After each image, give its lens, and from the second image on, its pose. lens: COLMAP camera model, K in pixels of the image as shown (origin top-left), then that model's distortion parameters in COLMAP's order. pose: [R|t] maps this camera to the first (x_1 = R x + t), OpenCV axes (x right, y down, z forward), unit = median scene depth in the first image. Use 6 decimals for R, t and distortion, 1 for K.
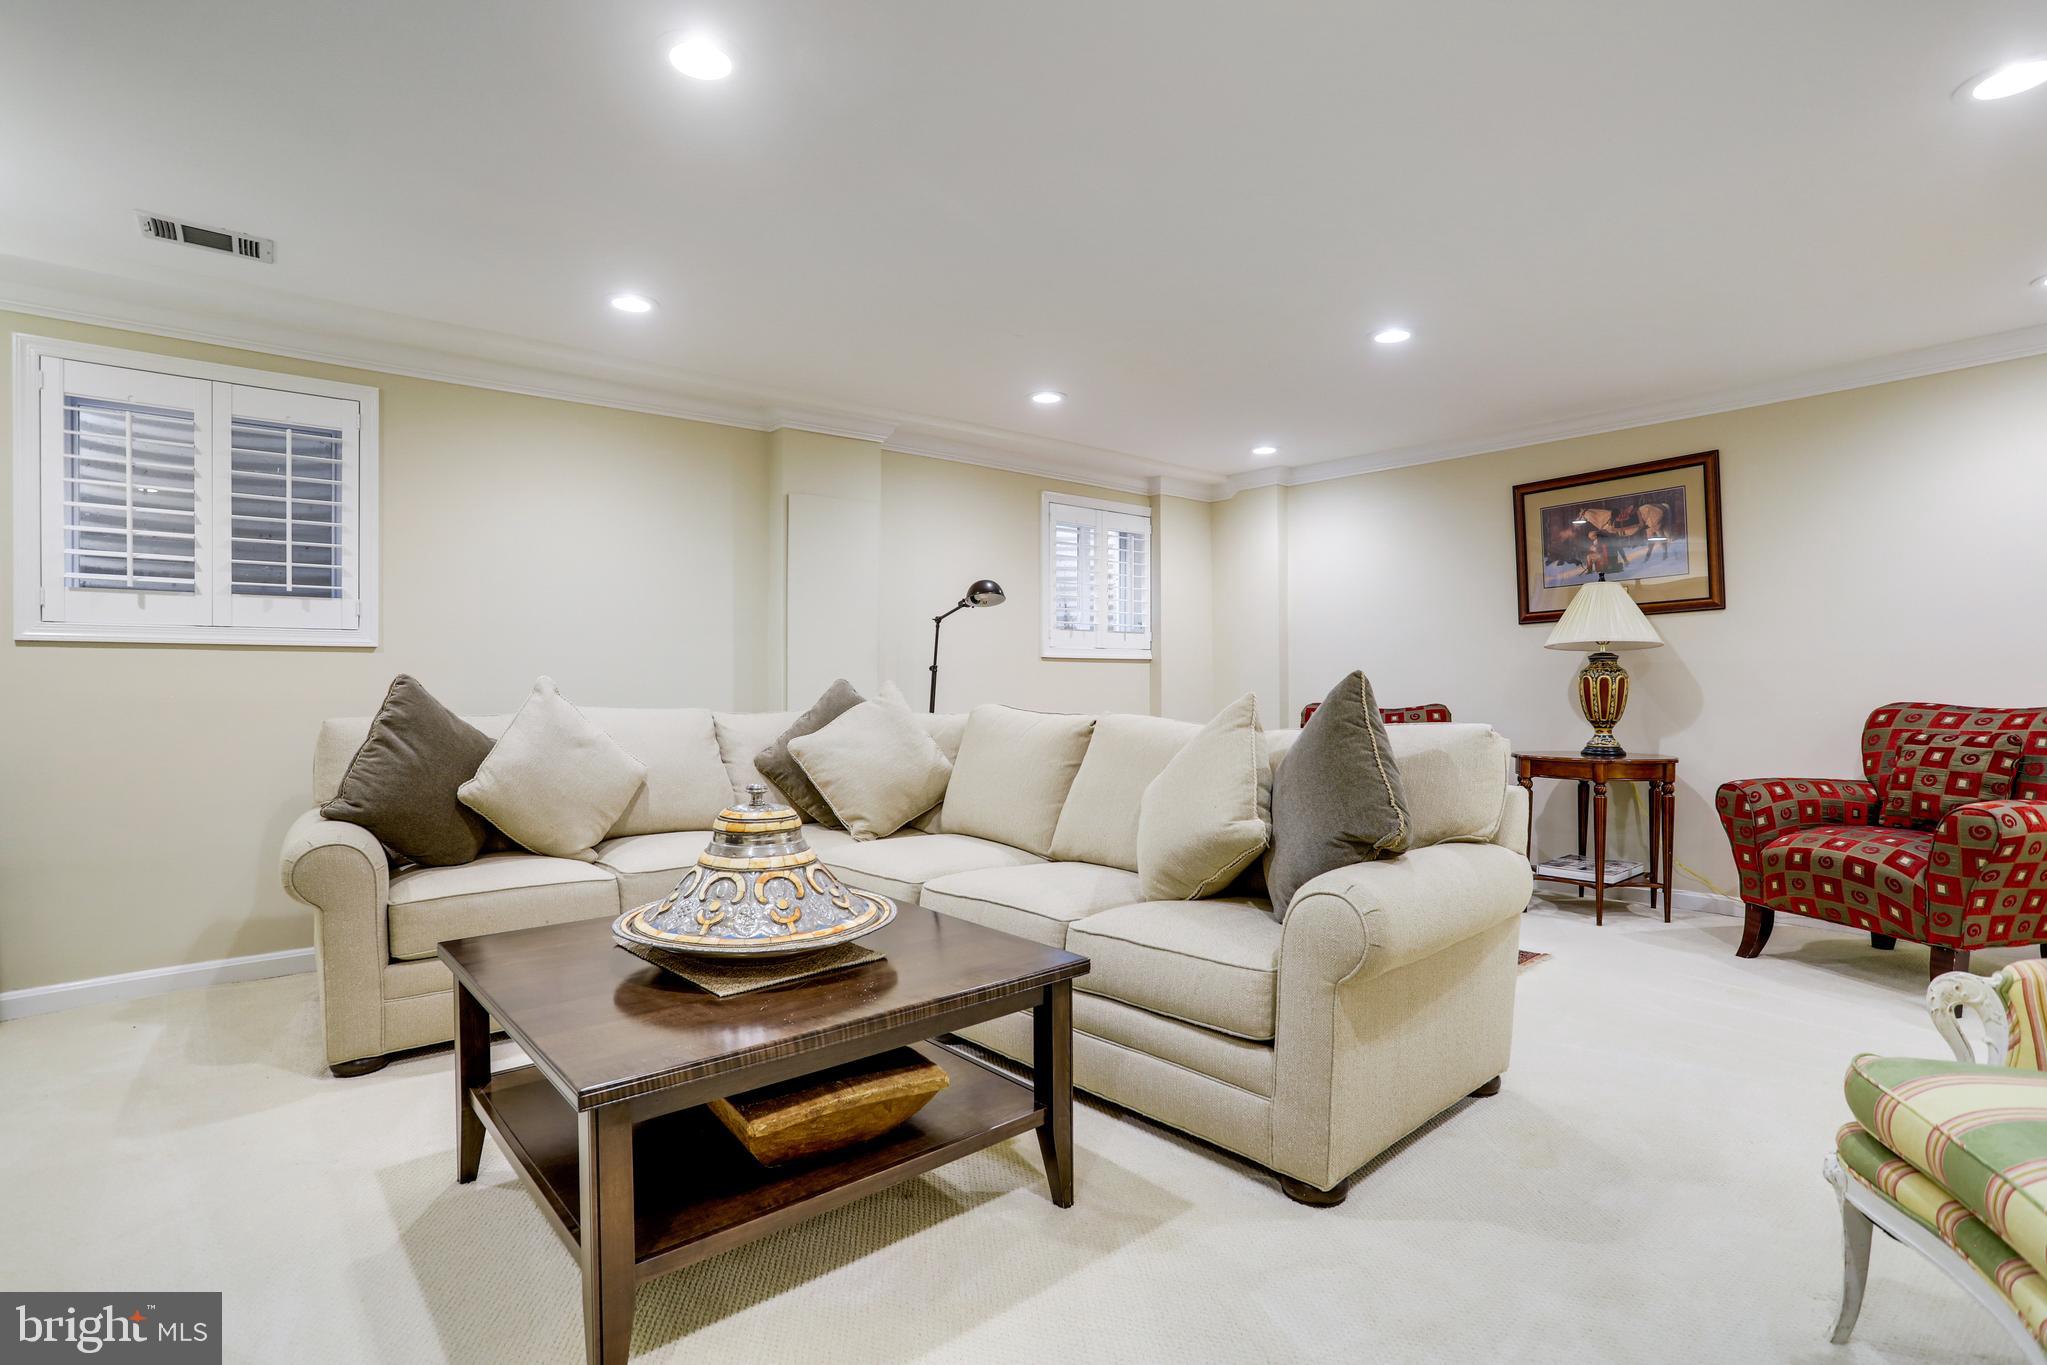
lens RADIAL K [[990.0, 0, 1022.1], [0, 990.0, 698.3], [0, 0, 1]] dist [-0.044132, 0.000501]
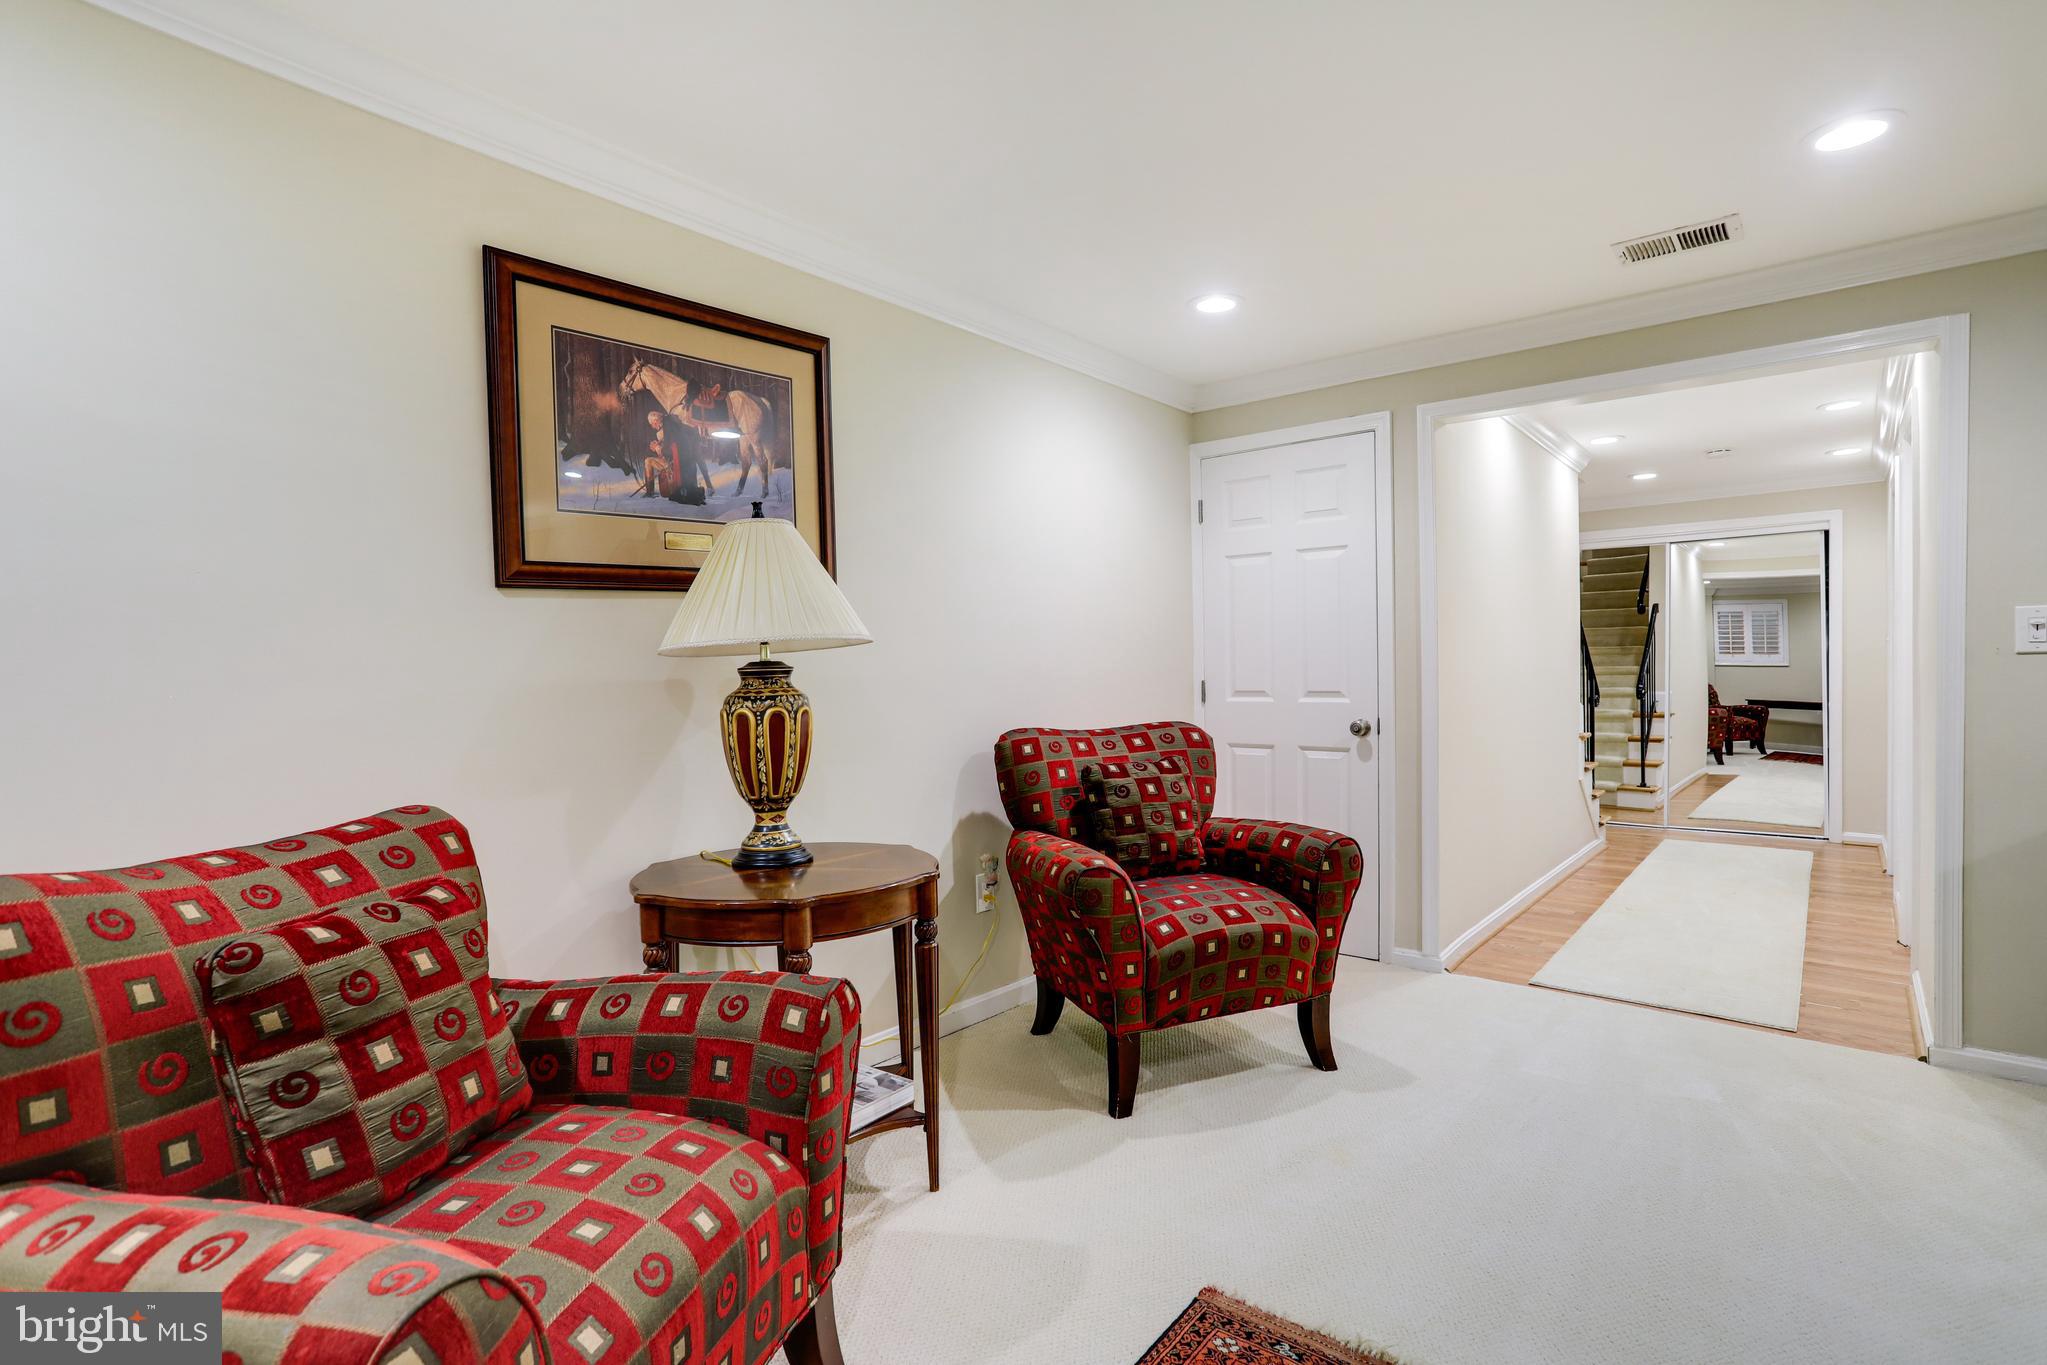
lens RADIAL K [[990.0, 0, 1022.1], [0, 990.0, 698.3], [0, 0, 1]] dist [-0.044132, 0.000501]
pose [[-0.180542, -0.019965, 0.983365, 0.068071], [0.028296, 0.999275, 0.025483, -0.035813], [-0.983160, 0.032426, -0.179847, 0.928315]]
